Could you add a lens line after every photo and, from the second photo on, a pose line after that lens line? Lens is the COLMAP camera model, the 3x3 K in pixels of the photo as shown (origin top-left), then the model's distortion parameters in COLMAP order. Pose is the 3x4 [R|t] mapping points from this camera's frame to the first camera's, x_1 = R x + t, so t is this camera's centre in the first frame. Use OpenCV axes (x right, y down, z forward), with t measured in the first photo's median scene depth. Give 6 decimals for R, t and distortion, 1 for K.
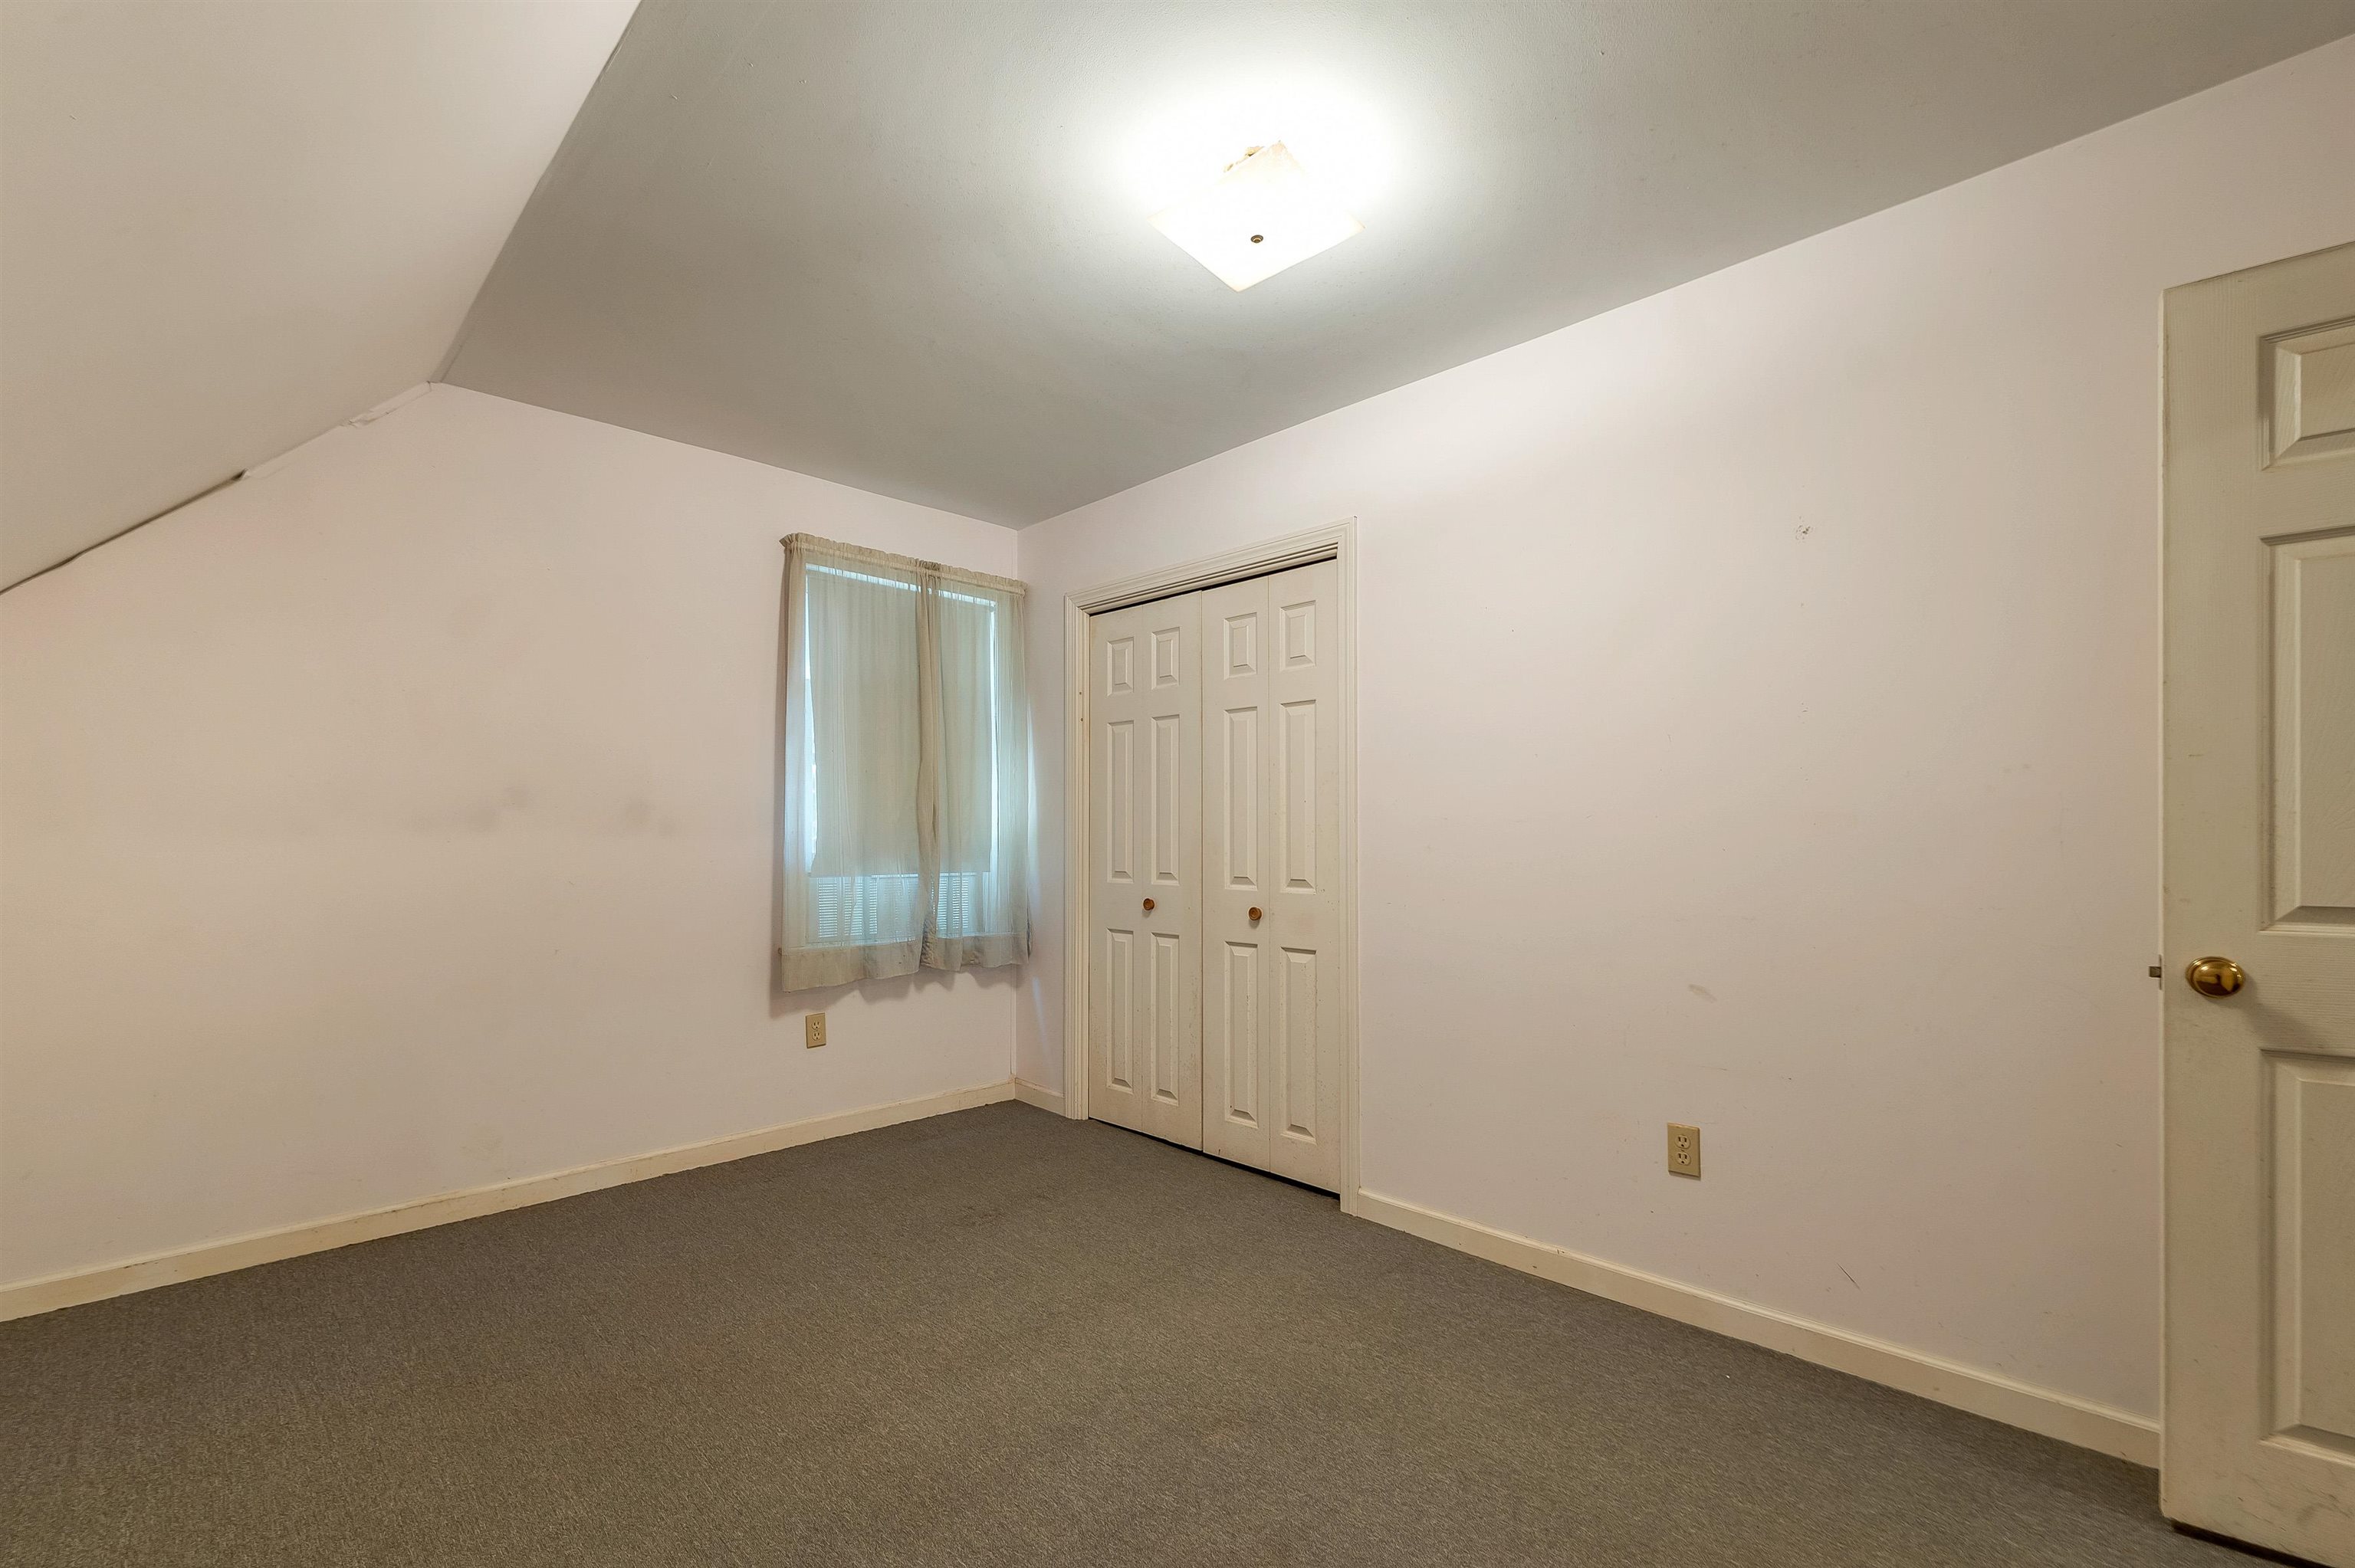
lens RADIAL K [[1014.0, 0, 1149.4], [0, 1014.0, 839.8], [0, 0, 1]] dist [0.009914, -0.000378]
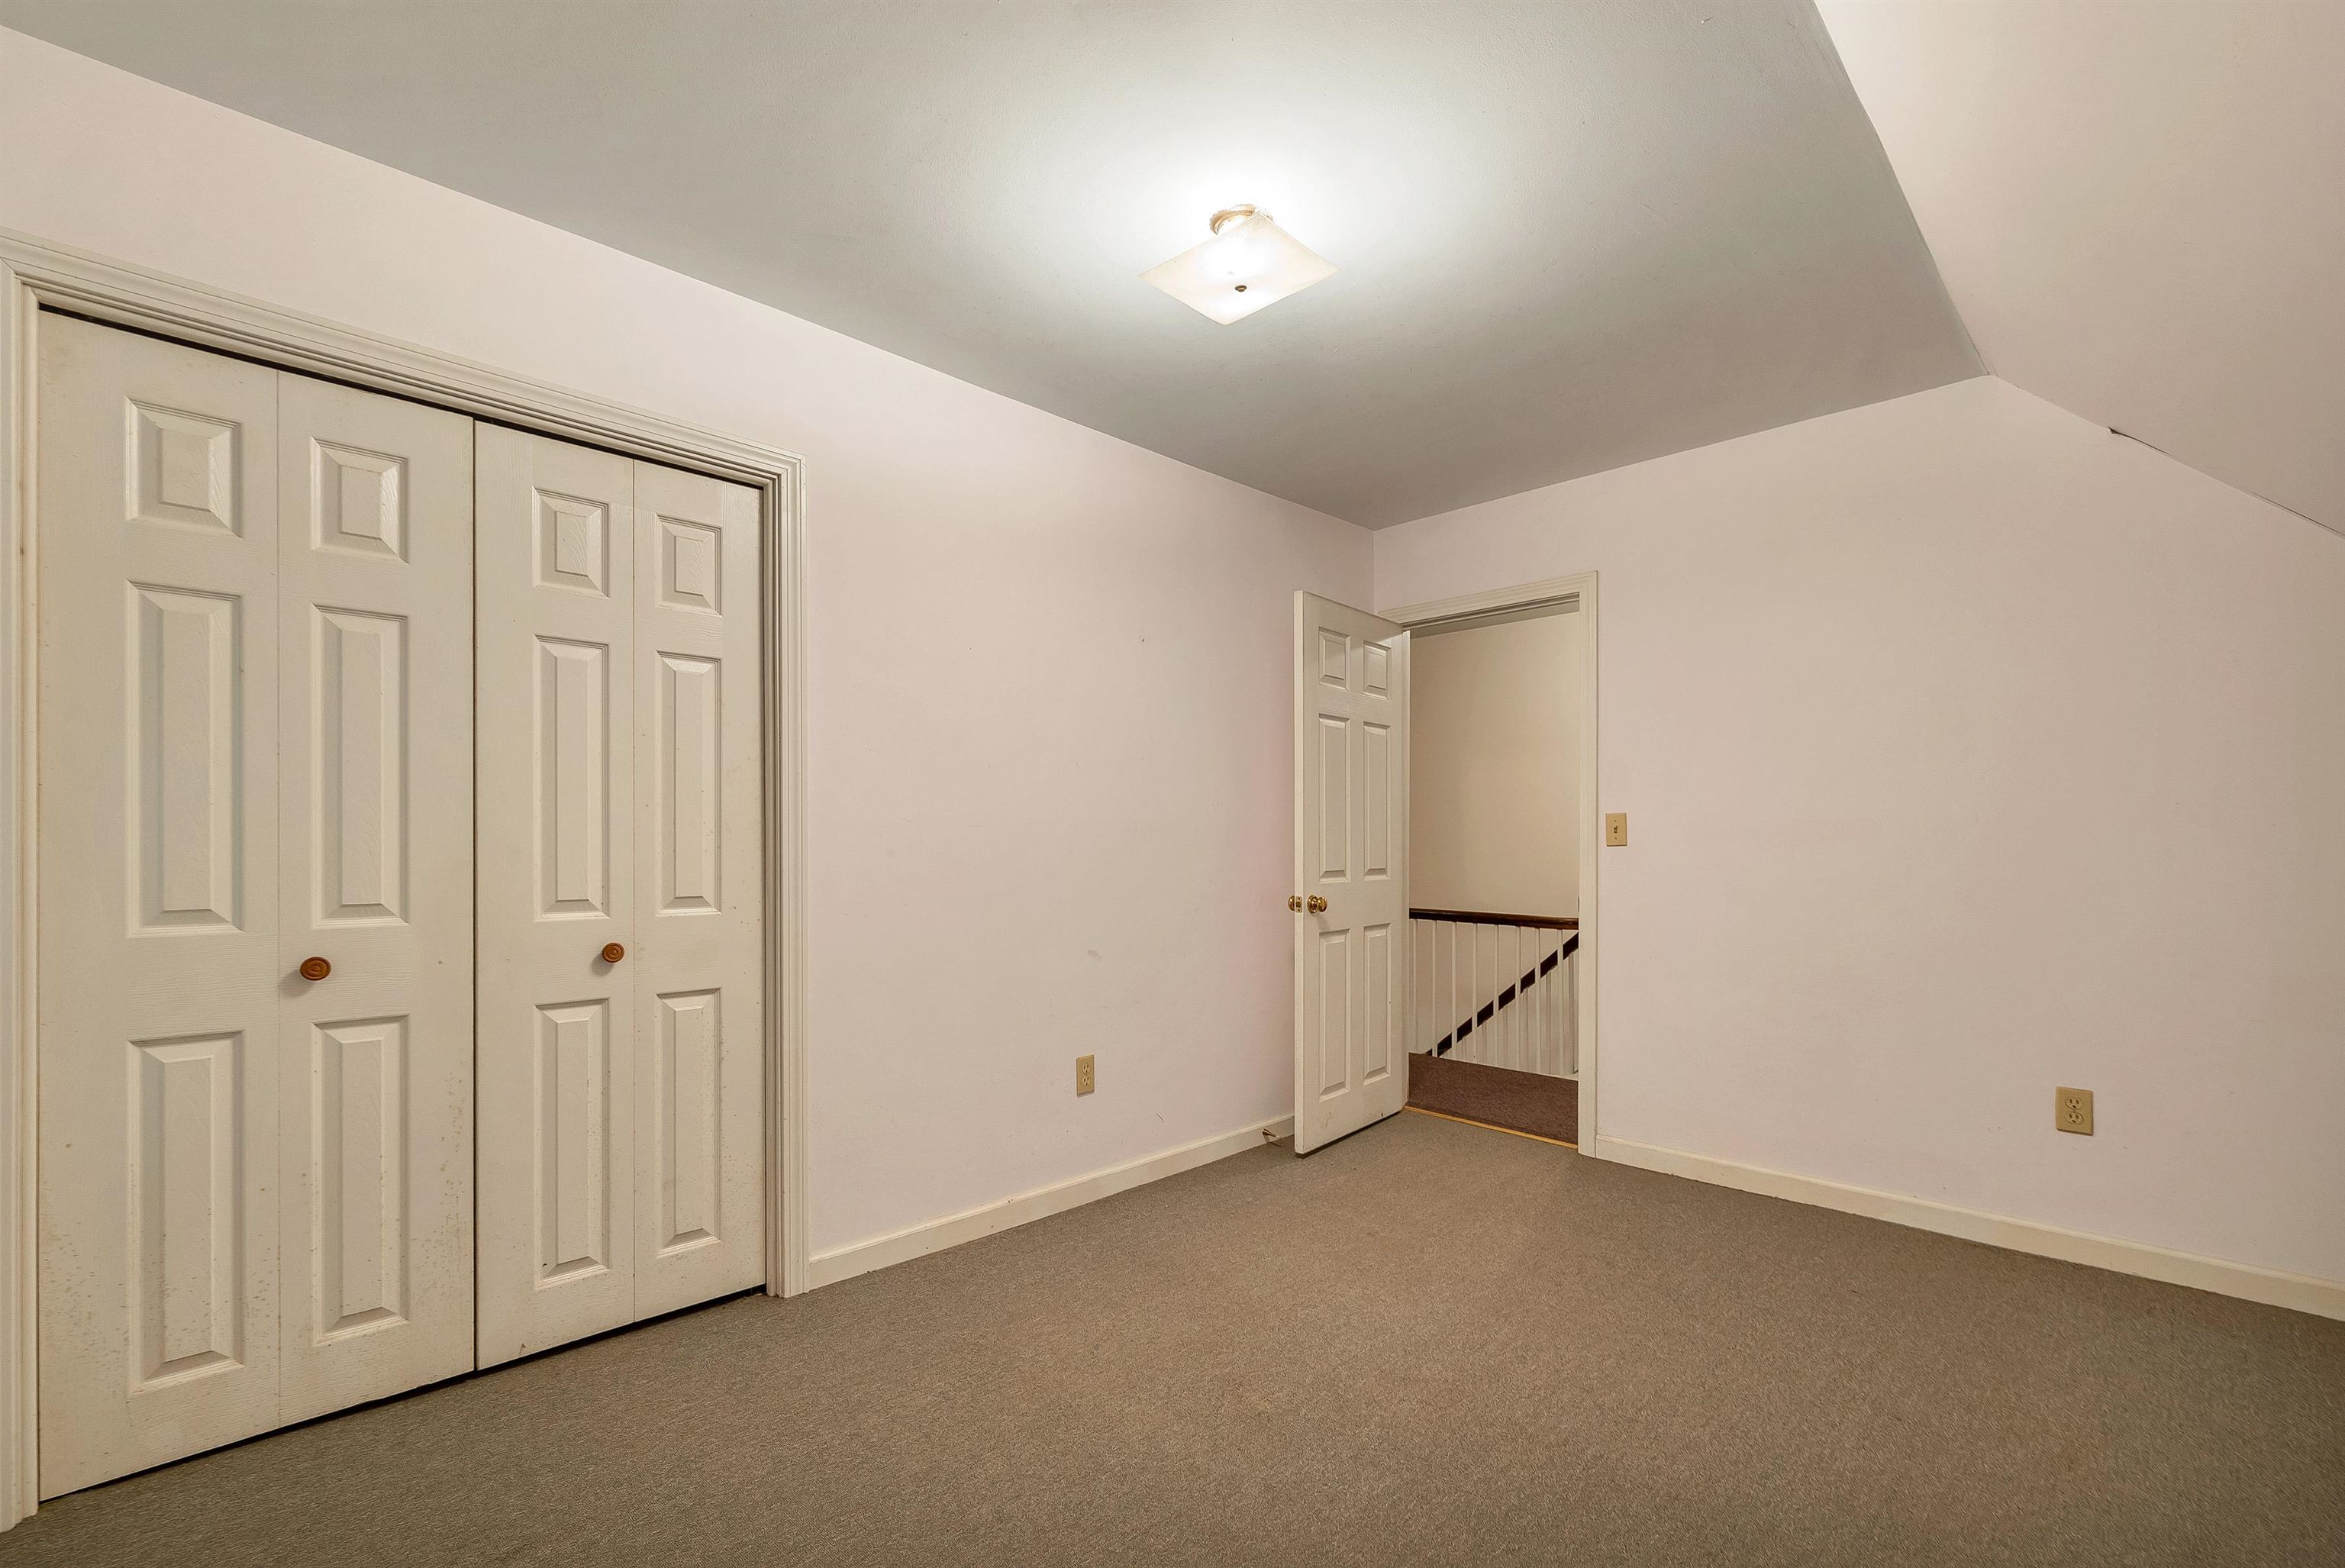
lens RADIAL K [[1009.2, 0, 1257.2], [0, 1009.2, 843.2], [0, 0, 1]] dist [0.002396, 0.000518]
pose [[-0.045738, -0.002211, 0.998951, -0.575799], [-0.003145, 0.999993, 0.002069, -0.002215], [-0.998949, -0.003047, -0.045744, 0.594688]]
